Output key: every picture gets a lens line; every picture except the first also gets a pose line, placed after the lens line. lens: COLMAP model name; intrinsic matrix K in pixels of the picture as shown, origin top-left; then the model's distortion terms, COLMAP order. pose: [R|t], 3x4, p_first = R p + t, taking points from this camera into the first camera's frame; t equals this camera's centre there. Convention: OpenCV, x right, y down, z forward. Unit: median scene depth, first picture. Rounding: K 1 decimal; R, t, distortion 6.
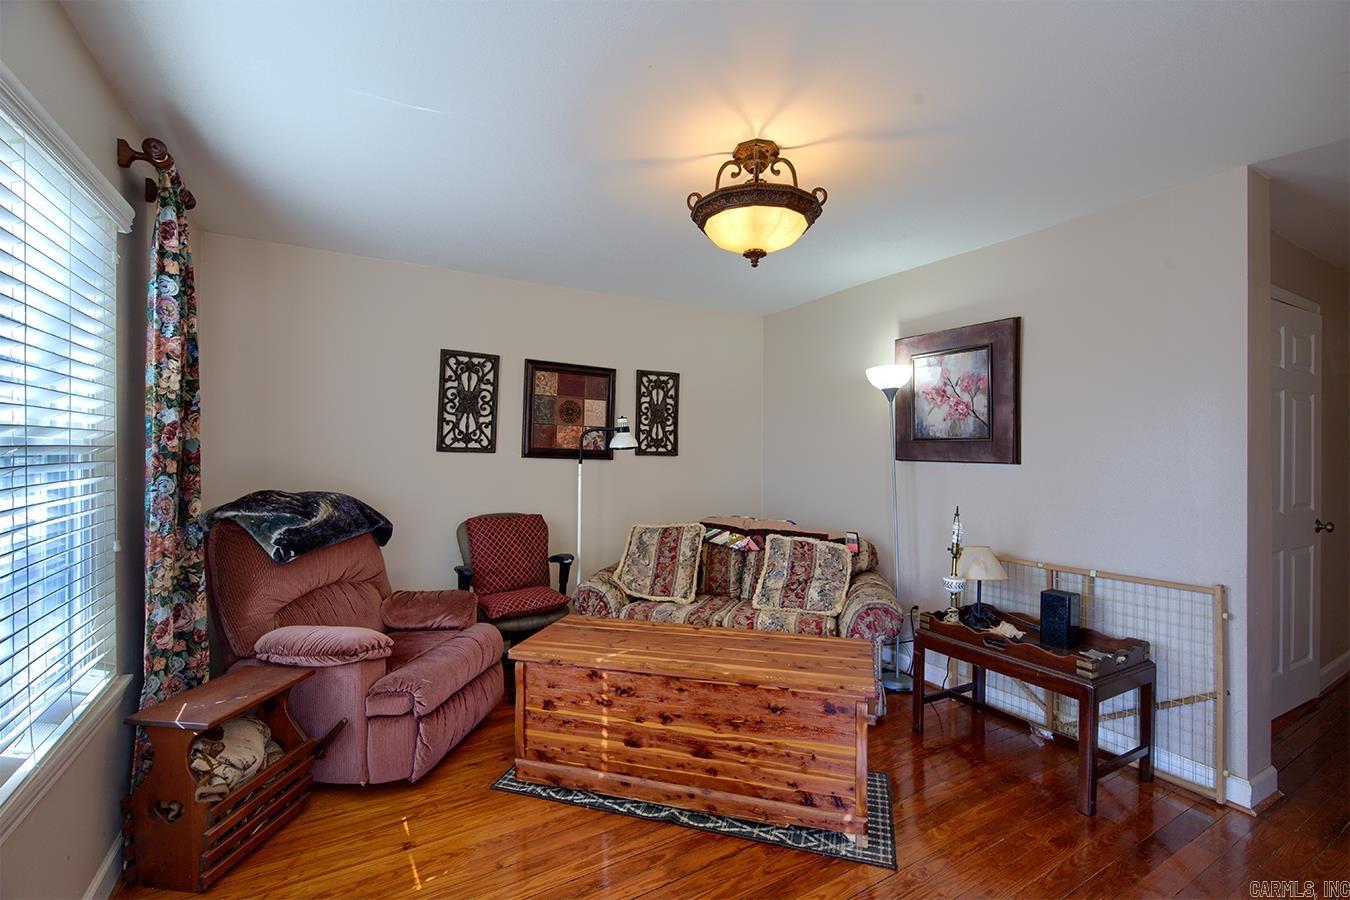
lens RADIAL K [[591.7, 0, 680.3], [0, 591.7, 458.7], [0, 0, 1]] dist [0.000532, 0.000016]
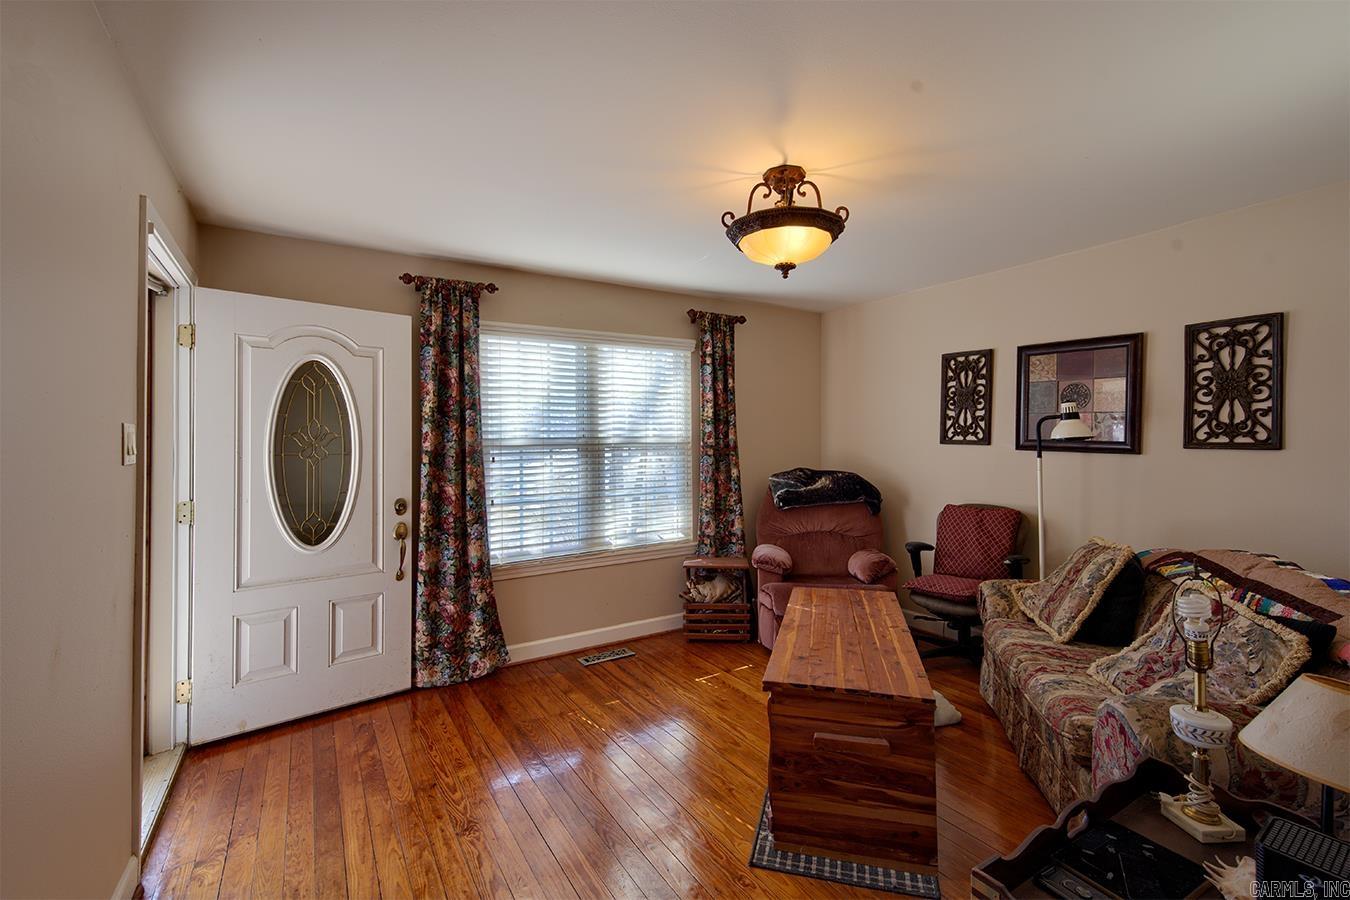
lens RADIAL K [[578.5, 0, 677.9], [0, 578.5, 437.8], [0, 0, 1]] dist [0.001622, 0.000081]
pose [[0.032692, -0.020542, -0.999254, 0.617579], [-0.021405, 0.999545, -0.021248, 0.009343], [0.999236, 0.022083, 0.032237, 0.406276]]
